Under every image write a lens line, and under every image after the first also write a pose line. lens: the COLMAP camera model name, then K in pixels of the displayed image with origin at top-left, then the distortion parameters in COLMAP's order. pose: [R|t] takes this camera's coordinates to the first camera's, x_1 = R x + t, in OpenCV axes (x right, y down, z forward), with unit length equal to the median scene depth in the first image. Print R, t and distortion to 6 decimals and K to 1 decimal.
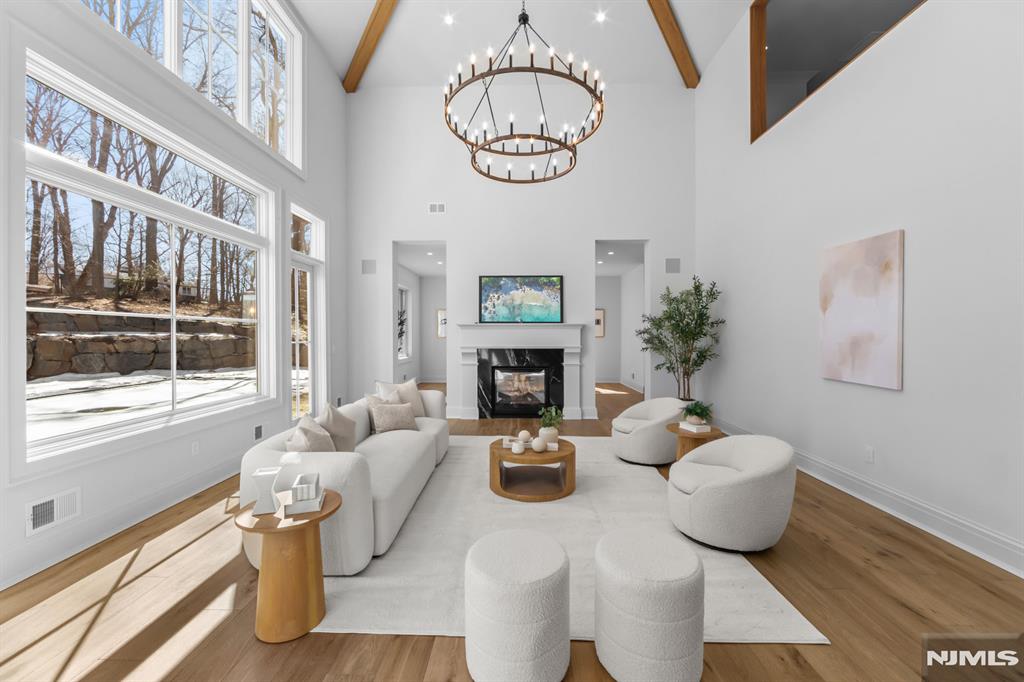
lens RADIAL K [[407.1, 0, 508.8], [0, 407.1, 338.5], [0, 0, 1]] dist [-0.000093, 0.000012]
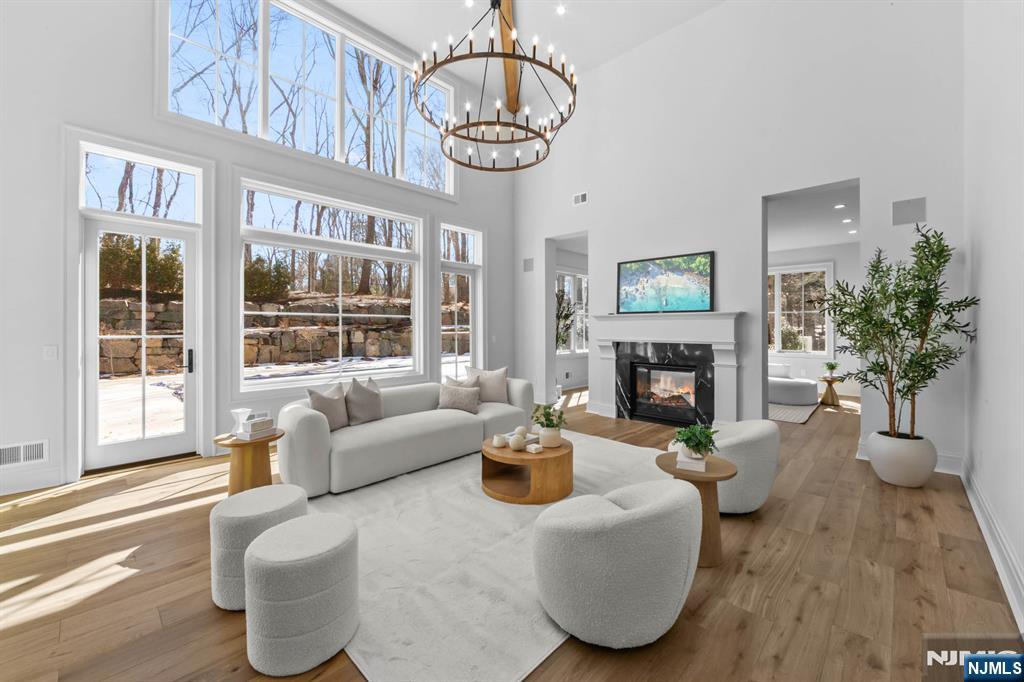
lens RADIAL K [[407.1, 0, 512.8], [0, 407.1, 332.8], [0, 0, 1]] dist [-0.000093, 0.000012]
pose [[0.733910, 0.008443, -0.679194, 0.383218], [-0.005961, 0.999964, 0.005990, 0.000669], [0.679221, -0.000348, 0.733934, 0.163774]]
